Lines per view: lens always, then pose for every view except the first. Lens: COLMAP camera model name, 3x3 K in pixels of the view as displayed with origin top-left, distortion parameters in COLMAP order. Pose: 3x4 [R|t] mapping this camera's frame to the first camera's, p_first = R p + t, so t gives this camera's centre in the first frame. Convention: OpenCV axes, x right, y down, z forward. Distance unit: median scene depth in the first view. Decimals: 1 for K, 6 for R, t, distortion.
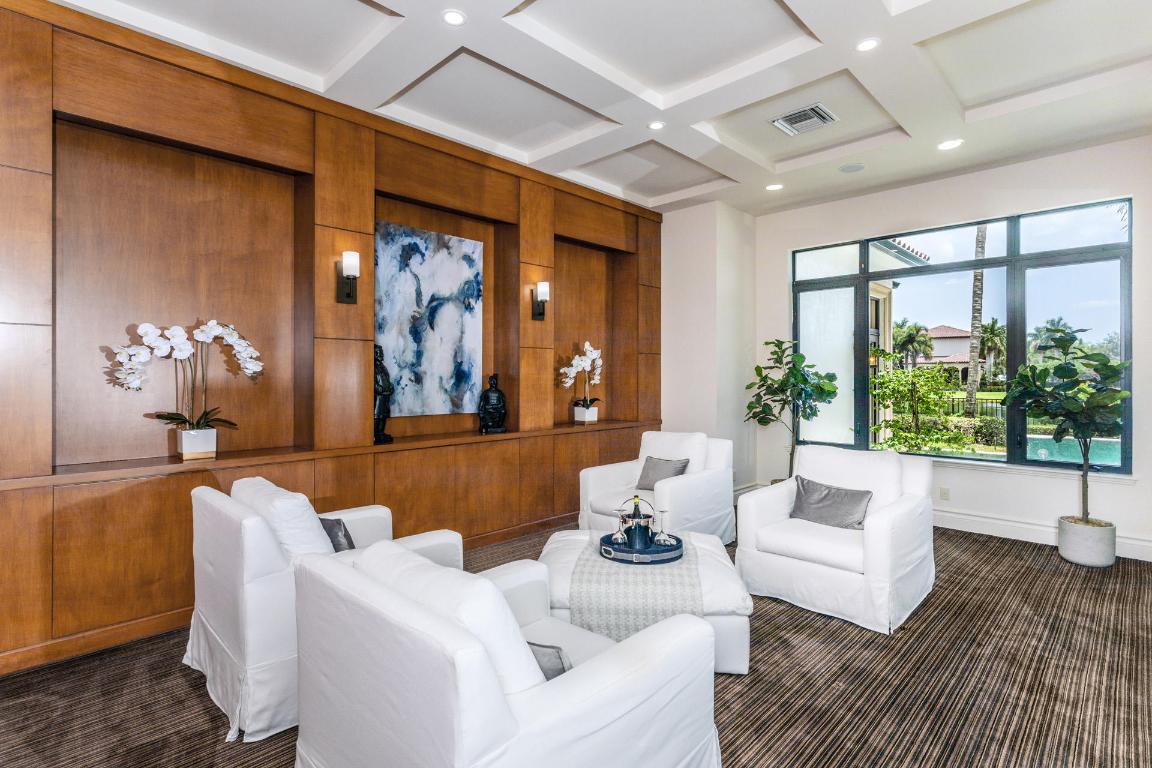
lens RADIAL K [[553.4, 0, 581.4], [0, 553.4, 378.8], [0, 0, 1]] dist [0.025693, -0.000624]
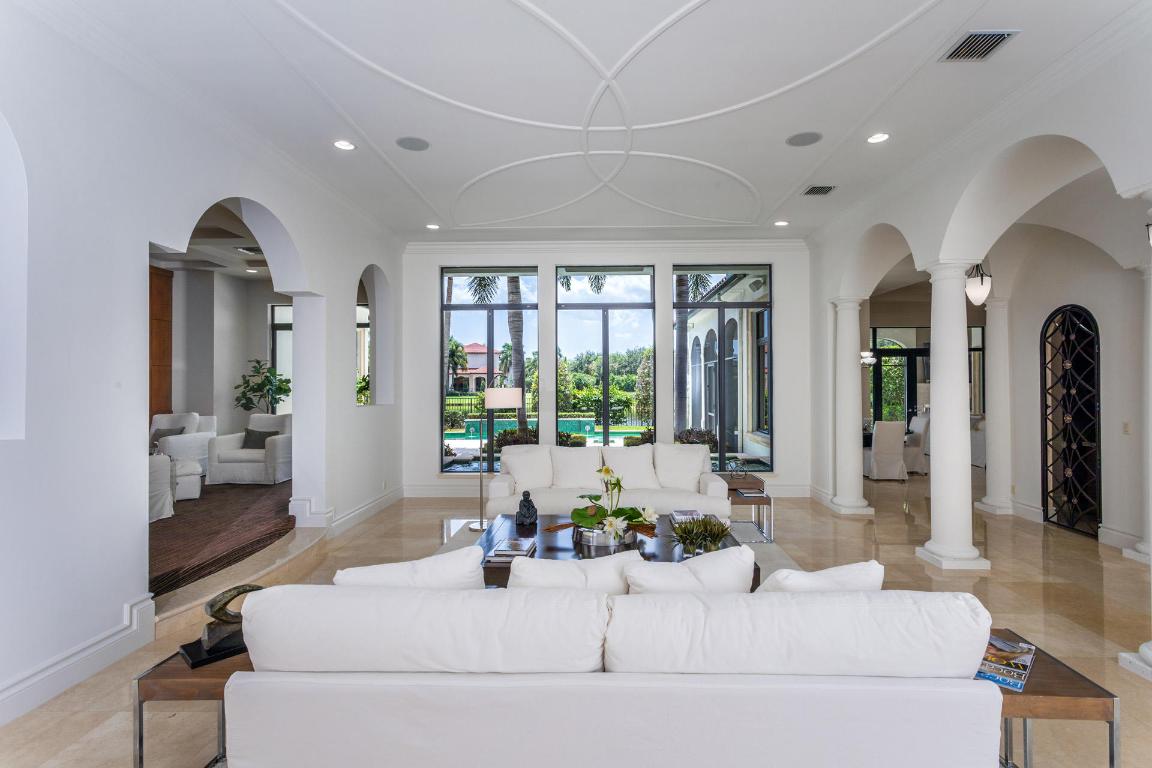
lens RADIAL K [[553.4, 0, 577.7], [0, 553.4, 380.9], [0, 0, 1]] dist [0.025693, -0.000624]
pose [[0.753581, 0.002493, 0.657350, -0.032358], [0.004973, 0.999943, -0.009493, 0.018674], [-0.657336, 0.010423, 0.753525, -1.072794]]
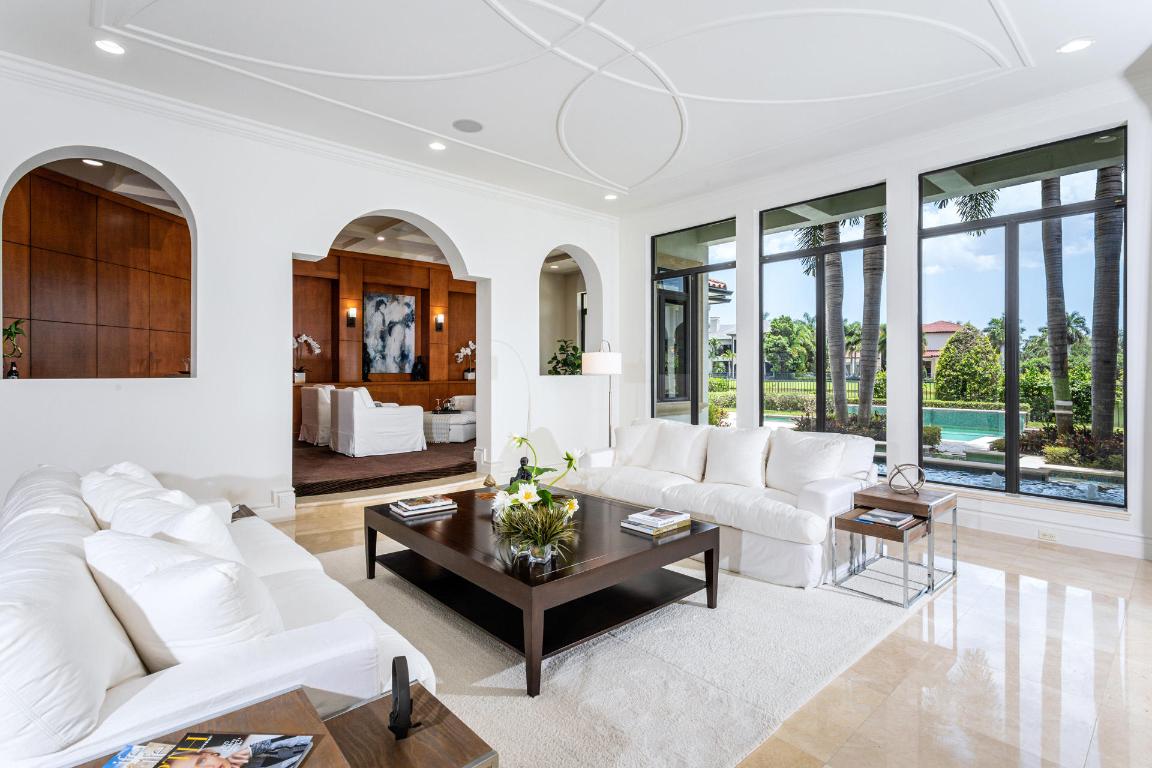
lens RADIAL K [[553.4, 0, 572.9], [0, 553.4, 378.1], [0, 0, 1]] dist [0.025693, -0.000624]
pose [[0.995768, 0.005715, -0.091725, 0.675904], [-0.004609, 0.999914, 0.012267, 0.052711], [0.091788, -0.011792, 0.995709, -1.191782]]
